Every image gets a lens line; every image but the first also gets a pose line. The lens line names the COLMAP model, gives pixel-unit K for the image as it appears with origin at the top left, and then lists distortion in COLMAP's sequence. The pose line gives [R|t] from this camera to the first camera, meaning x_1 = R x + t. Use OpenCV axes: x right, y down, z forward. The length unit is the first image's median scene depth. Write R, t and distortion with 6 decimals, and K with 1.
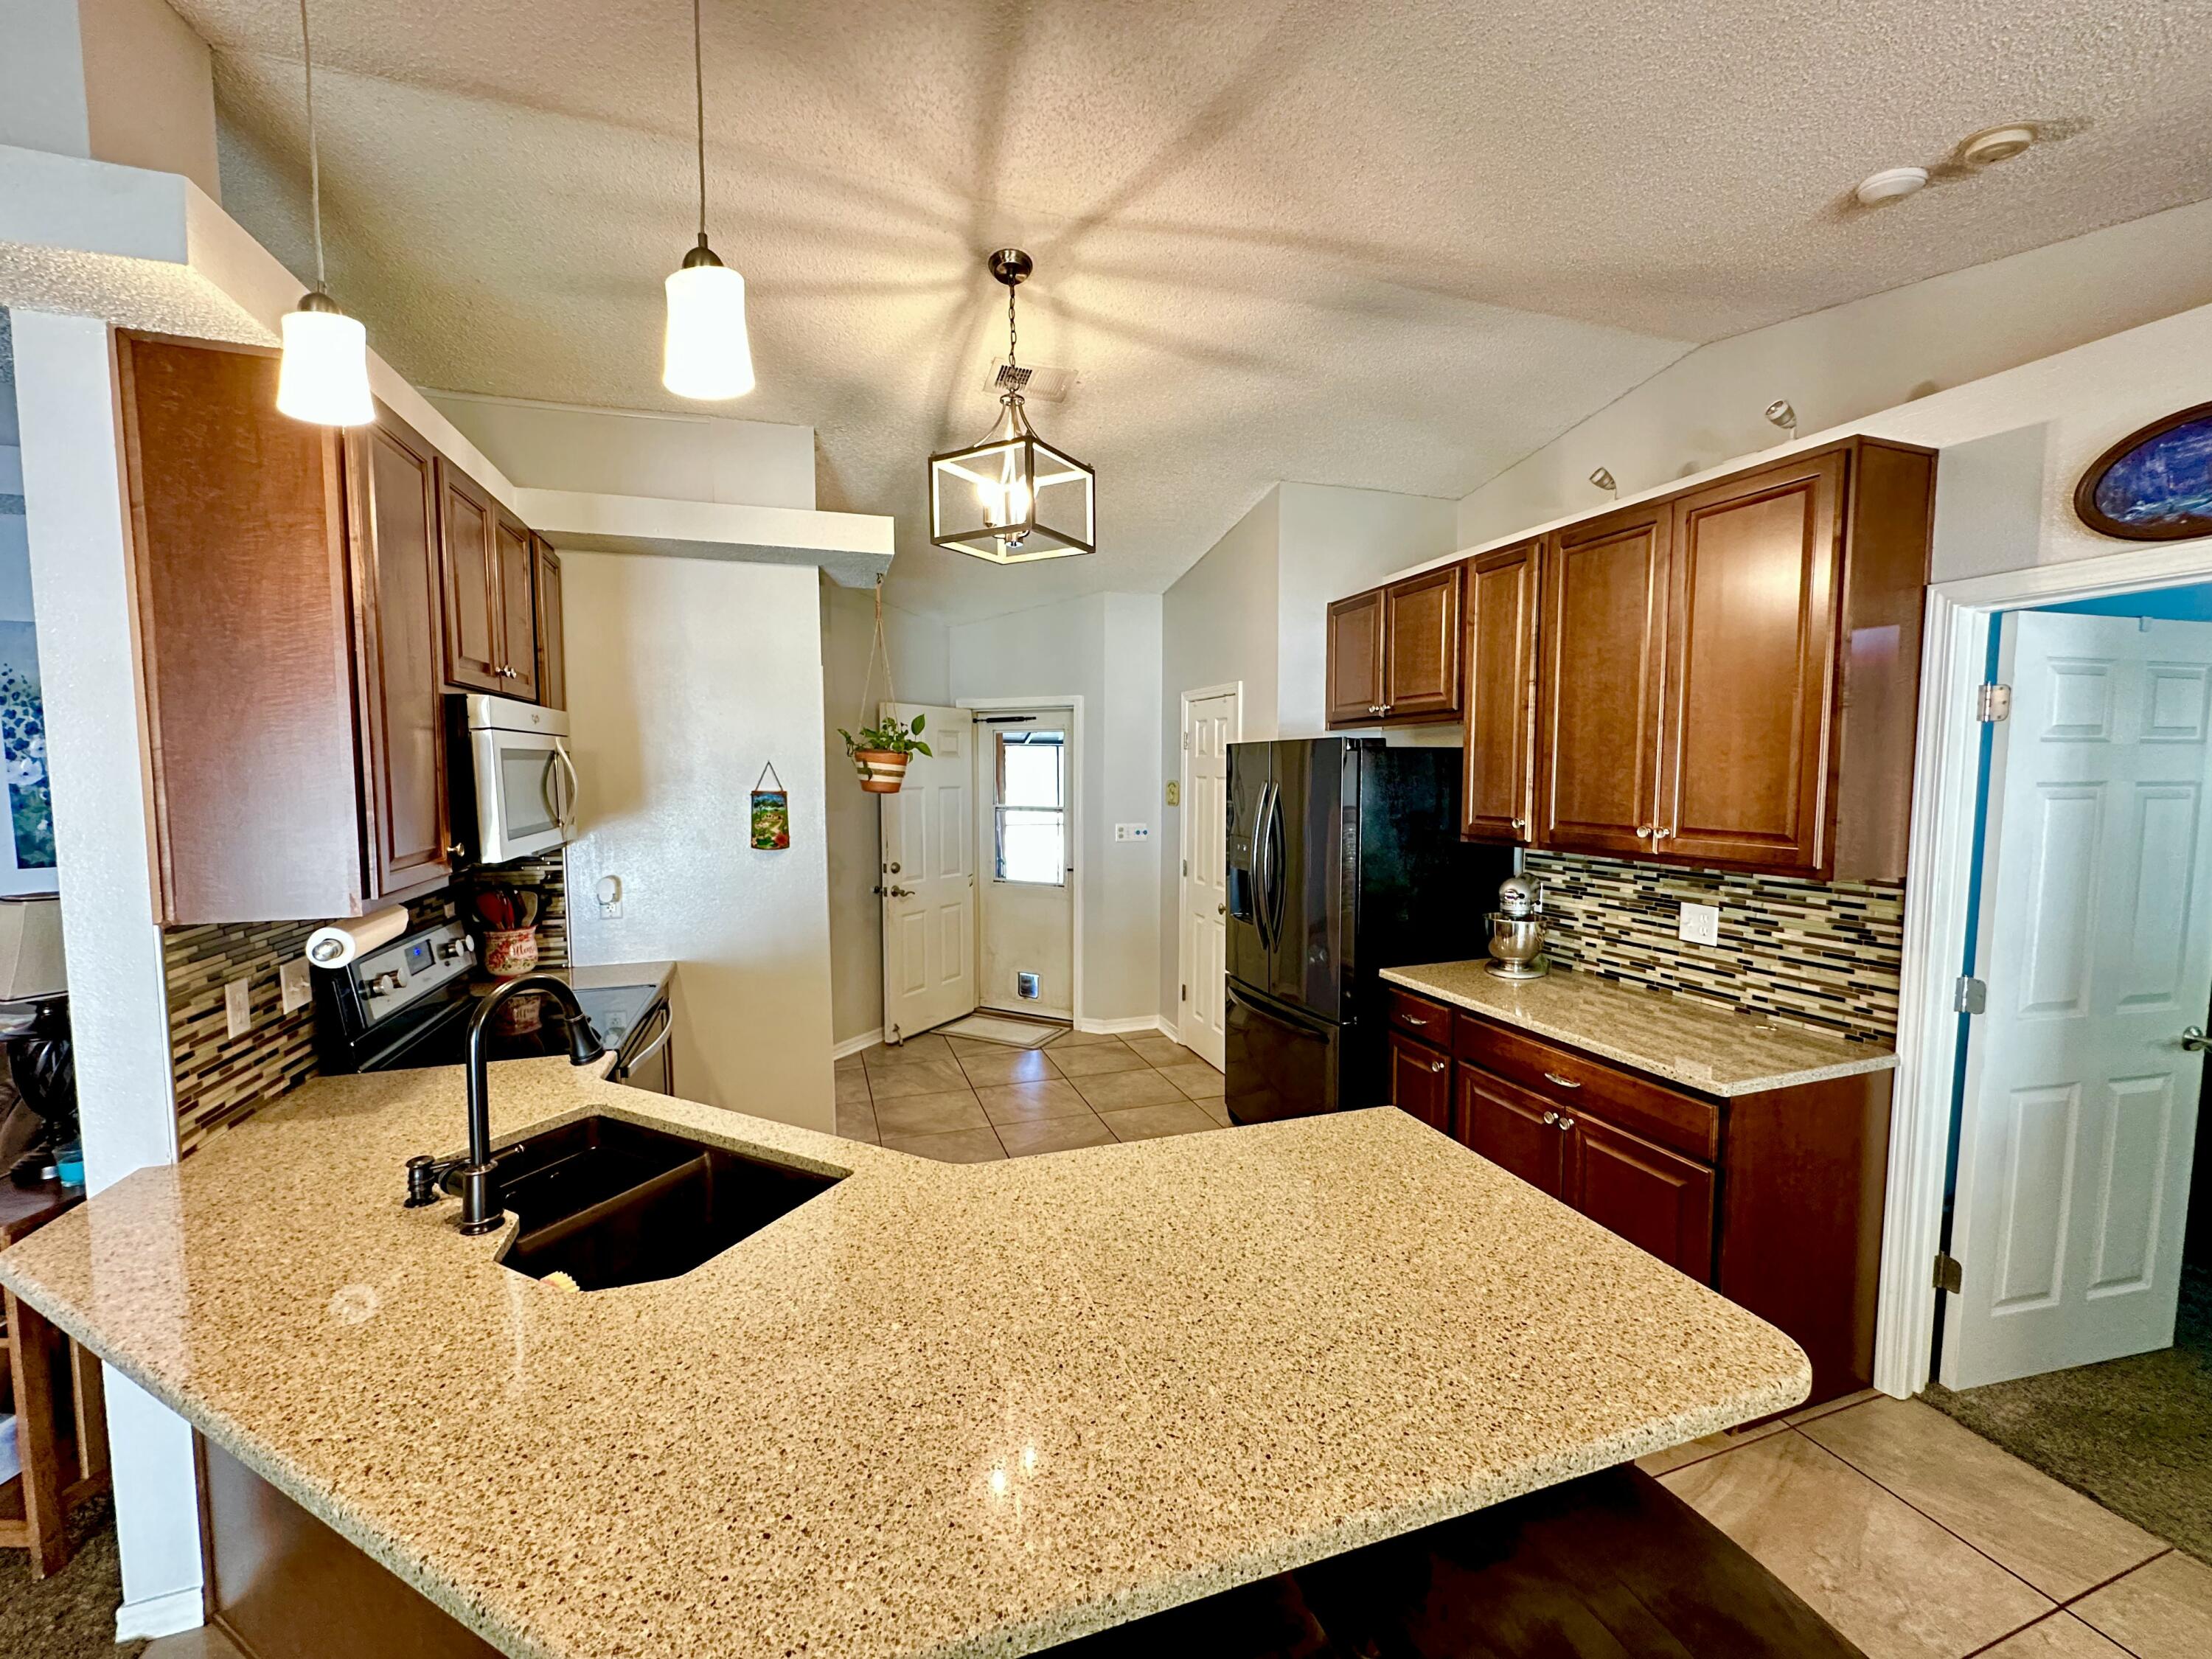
lens RADIAL K [[885.5, 0, 1104.6], [0, 885.5, 831.7], [0, 0, 1]] dist [-0.002688, -0.000134]
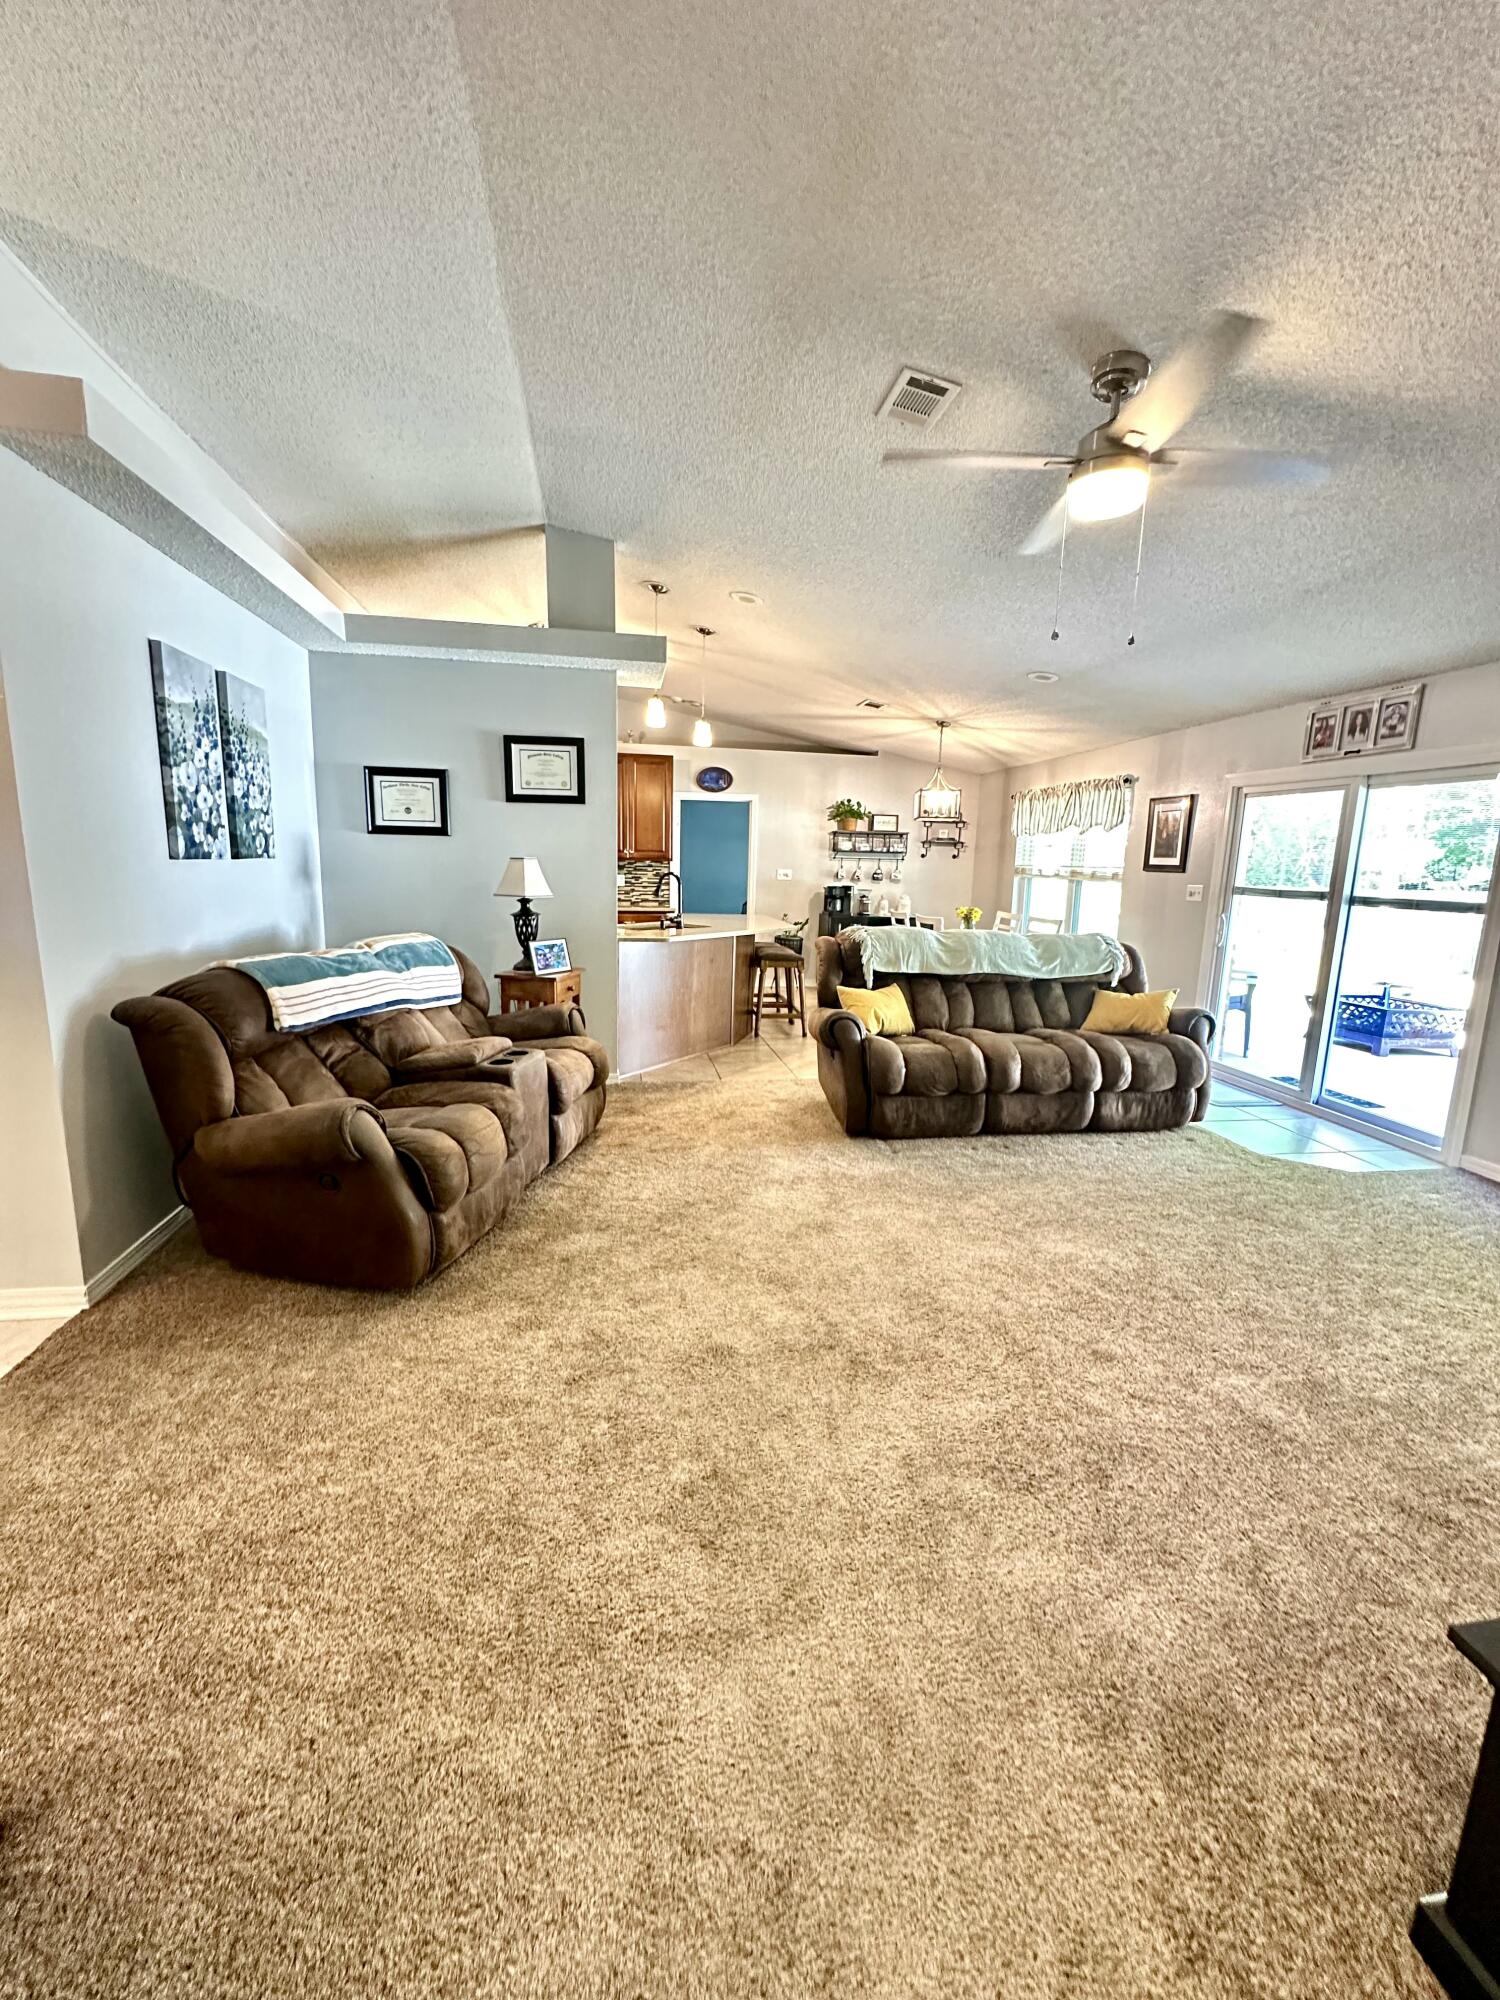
lens RADIAL K [[800.6, 0, 756.7], [0, 800.6, 1004.9], [0, 0, 1]] dist [-0.002688, -0.000134]
pose [[0.144143, -0.172034, 0.974488, -2.370249], [0.046348, 0.984865, 0.167010, 0.089412], [-0.988471, 0.021092, 0.149935, 0.026576]]
